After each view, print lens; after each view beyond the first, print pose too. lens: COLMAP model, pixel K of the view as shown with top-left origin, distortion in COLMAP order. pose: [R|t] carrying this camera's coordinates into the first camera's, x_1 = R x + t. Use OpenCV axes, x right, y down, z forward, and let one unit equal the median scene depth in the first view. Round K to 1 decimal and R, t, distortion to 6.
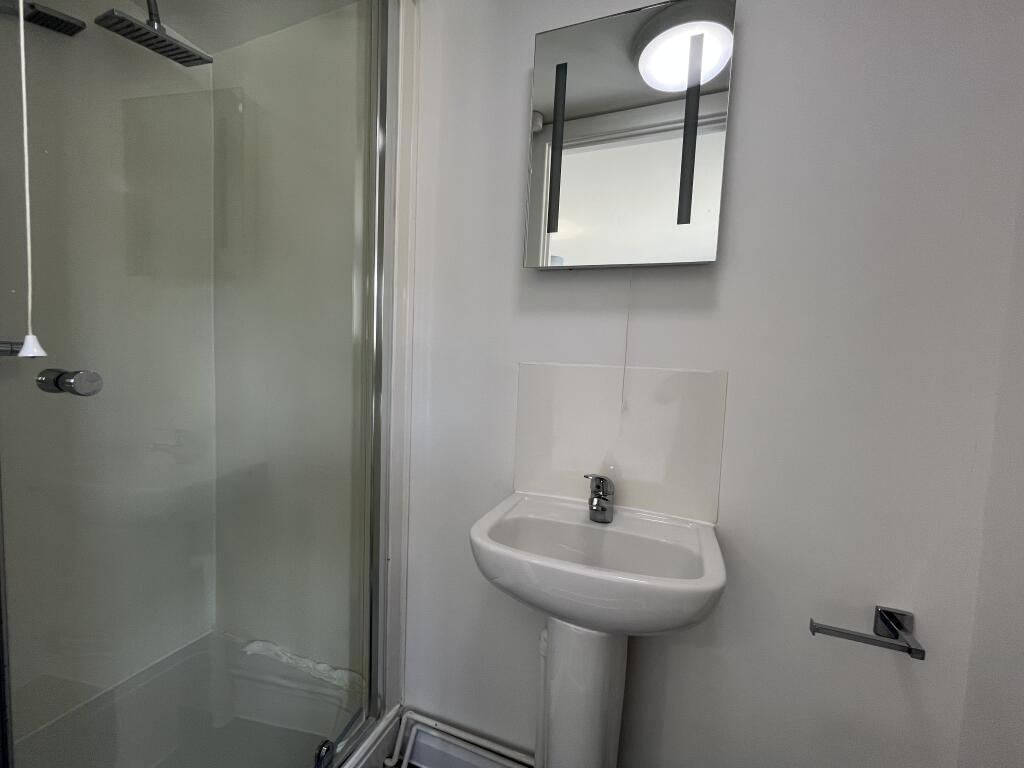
lens RADIAL K [[423.7, 0, 510.5], [0, 423.7, 384.7], [0, 0, 1]] dist [-0.000501, 0.000052]
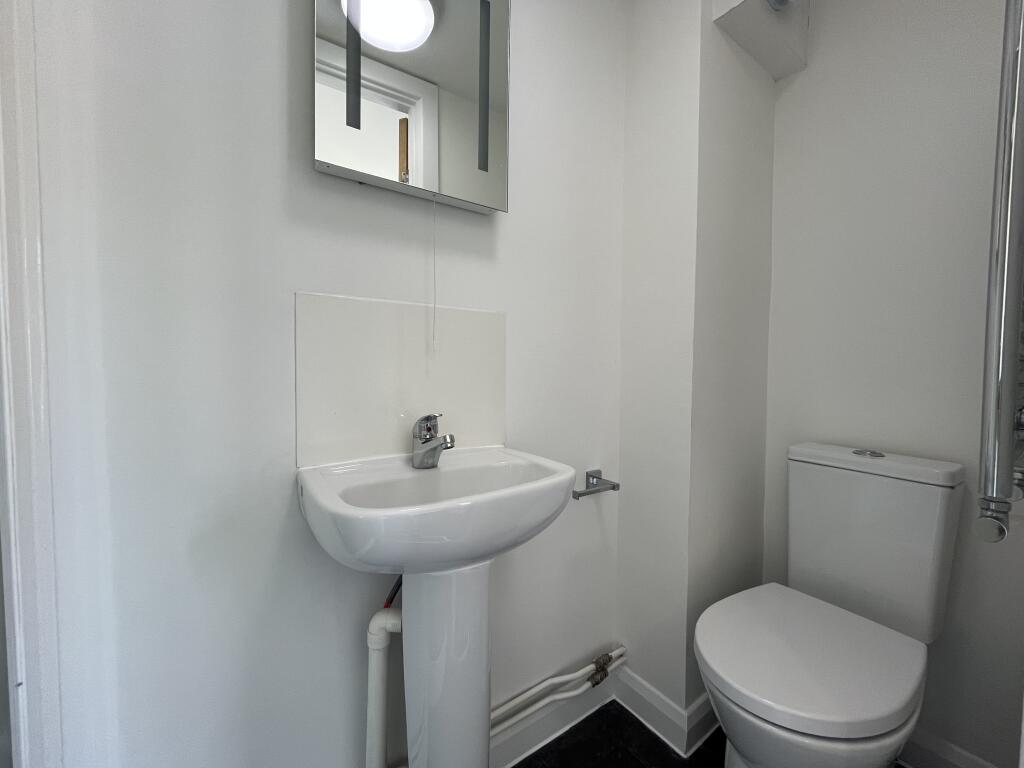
lens RADIAL K [[427.5, 0, 512.0], [0, 427.5, 384.0], [0, 0, 1]] dist [0.001400, 0.000141]
pose [[0.542017, -0.071615, 0.837311, -0.453663], [0.059315, 0.997137, 0.046889, 0.104174], [-0.838272, 0.024251, 0.544713, 0.322432]]
